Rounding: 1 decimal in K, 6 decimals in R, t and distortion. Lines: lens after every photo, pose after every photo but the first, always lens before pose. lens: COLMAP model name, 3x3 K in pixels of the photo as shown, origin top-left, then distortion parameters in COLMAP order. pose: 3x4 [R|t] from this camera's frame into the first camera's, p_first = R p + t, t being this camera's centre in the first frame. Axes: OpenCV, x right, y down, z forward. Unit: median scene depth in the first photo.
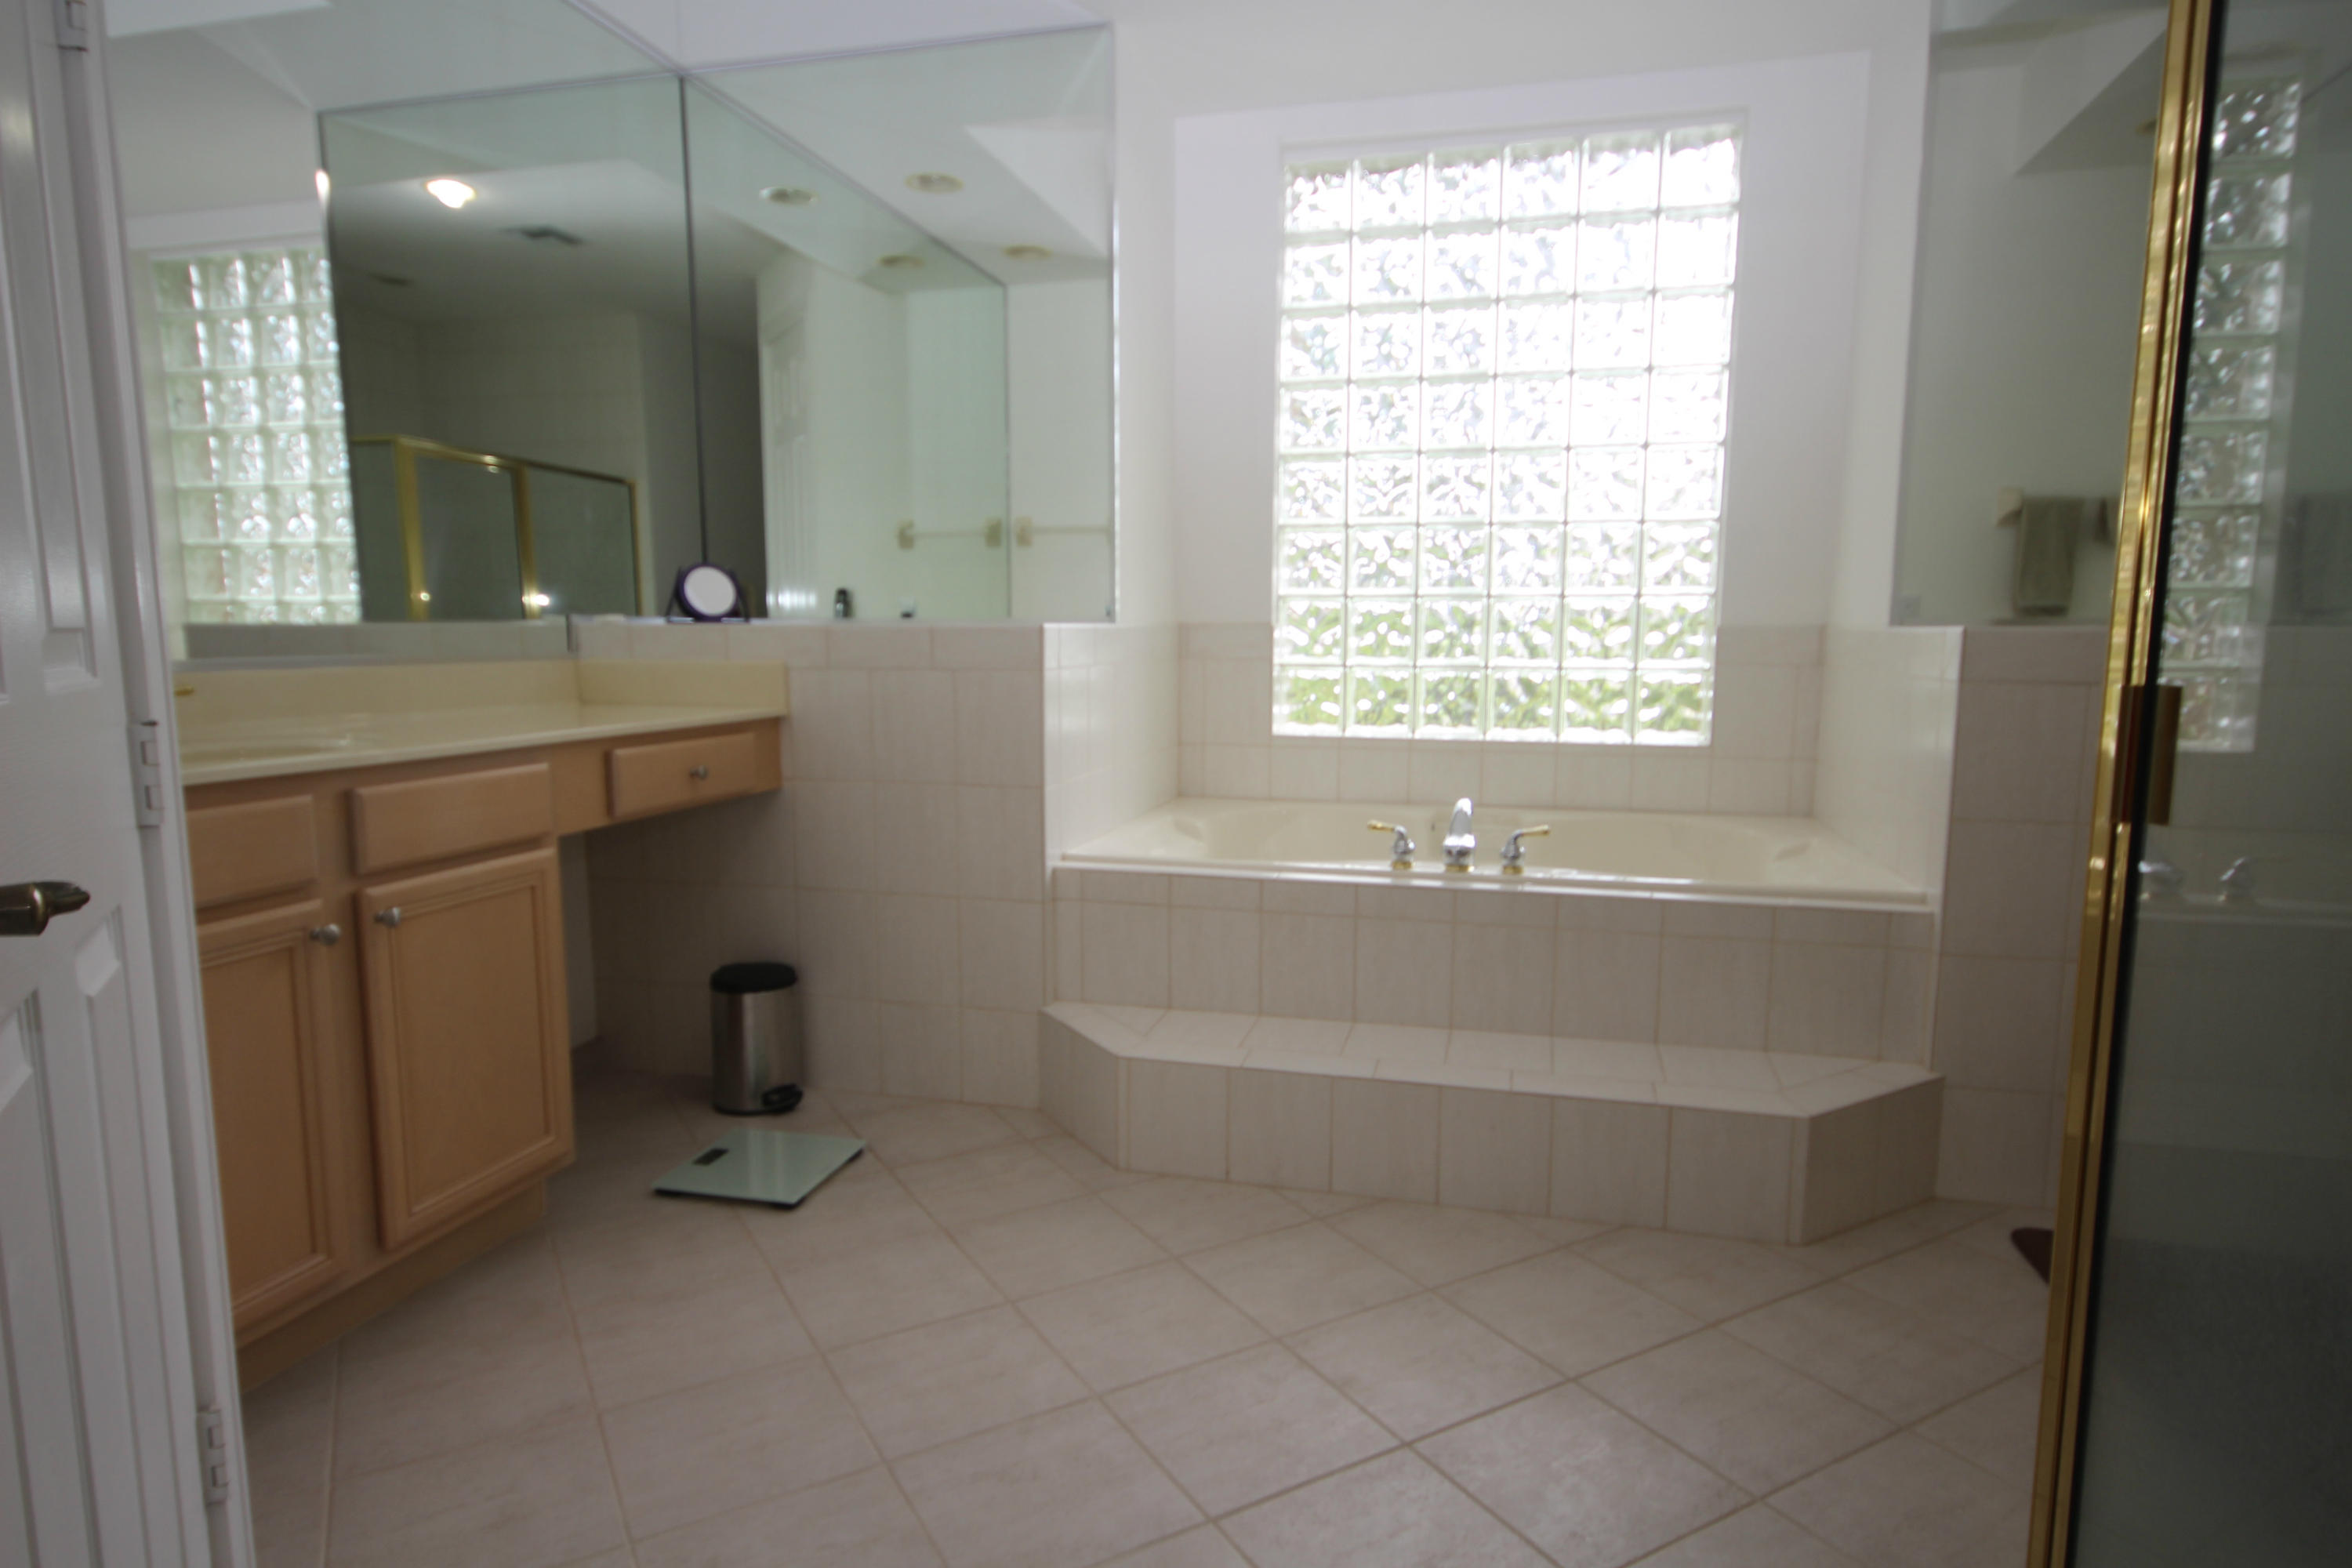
lens RADIAL K [[1350.8, 0, 1172.3], [0, 1350.8, 842.1], [0, 0, 1]] dist [-0.077893, 0.000334]
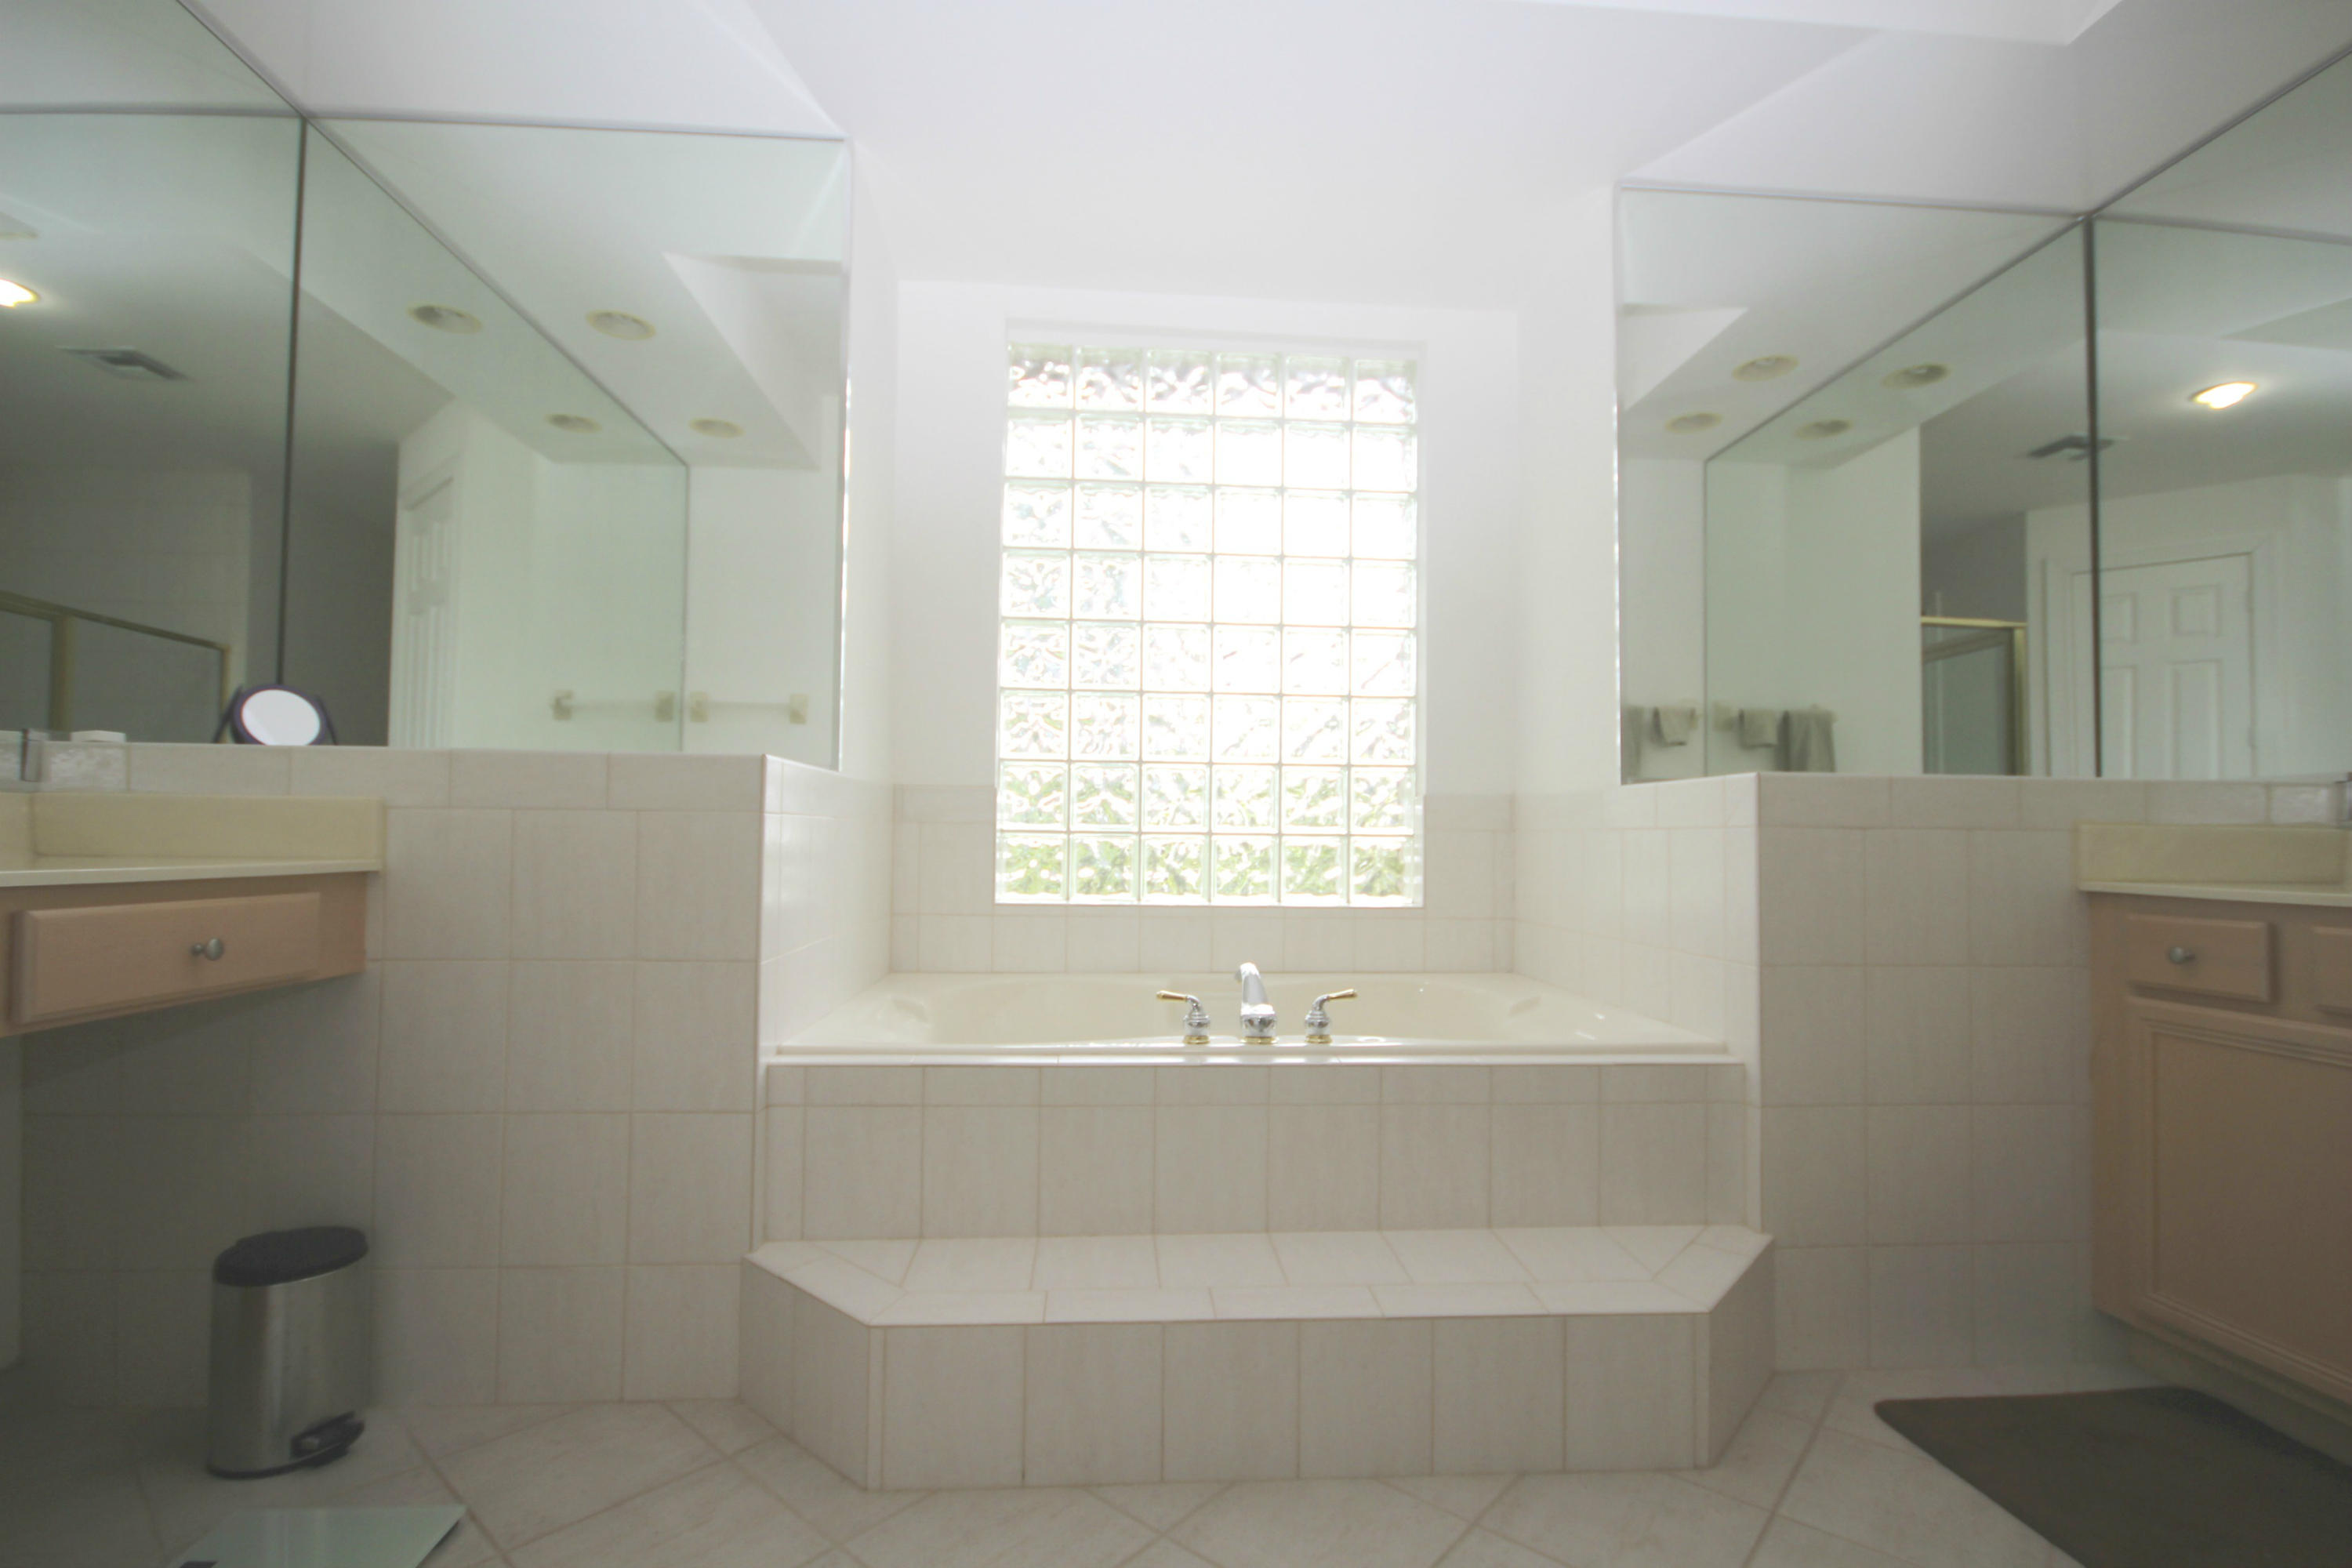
lens RADIAL K [[1075.5, 0, 1184.9], [0, 1075.5, 809.5], [0, 0, 1]] dist [-0.002538, -0.014044]
pose [[0.941256, 0.020605, 0.337064, -0.072455], [0.041767, 0.983369, -0.176749, -0.006667], [-0.335101, 0.180444, 0.924742, 0.310220]]
